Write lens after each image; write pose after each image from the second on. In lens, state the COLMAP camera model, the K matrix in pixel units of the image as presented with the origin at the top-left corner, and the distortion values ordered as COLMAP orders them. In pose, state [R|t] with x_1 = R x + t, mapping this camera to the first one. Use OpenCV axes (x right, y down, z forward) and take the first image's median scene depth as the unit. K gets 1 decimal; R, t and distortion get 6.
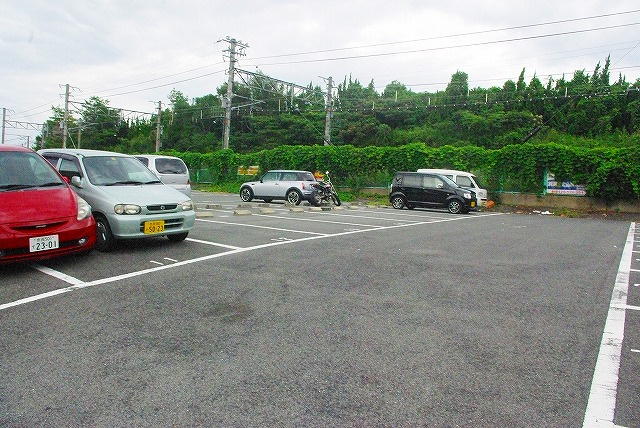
lens RADIAL K [[503.0, 0, 316.5], [0, 503.0, 214.6], [0, 0, 1]] dist [-0.098603, 0.050978]
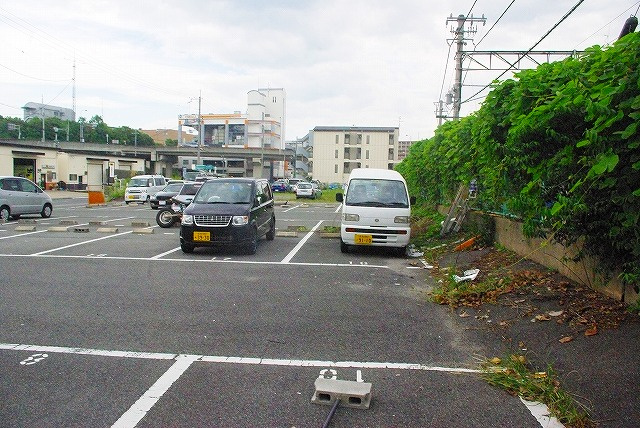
lens RADIAL K [[503.0, 0, 319.4], [0, 503.0, 218.0], [0, 0, 1]] dist [-0.098603, 0.050978]
pose [[0.490569, 0.027891, -0.870956, 0.411970], [-0.048208, 0.998826, 0.004832, -0.024138], [0.870068, 0.039616, 0.491337, 0.429756]]
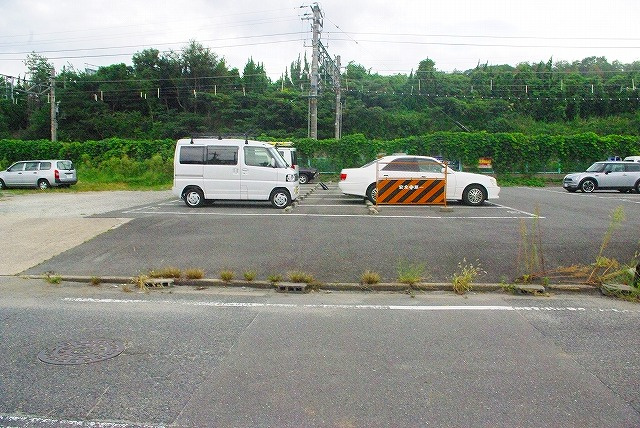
lens RADIAL K [[503.0, 0, 325.4], [0, 503.0, 217.8], [0, 0, 1]] dist [-0.098603, 0.050978]
pose [[0.858724, -0.088056, 0.504816, -0.625208], [0.061652, 0.995723, 0.068811, -0.043133], [-0.508716, -0.027966, 0.860480, 0.230606]]
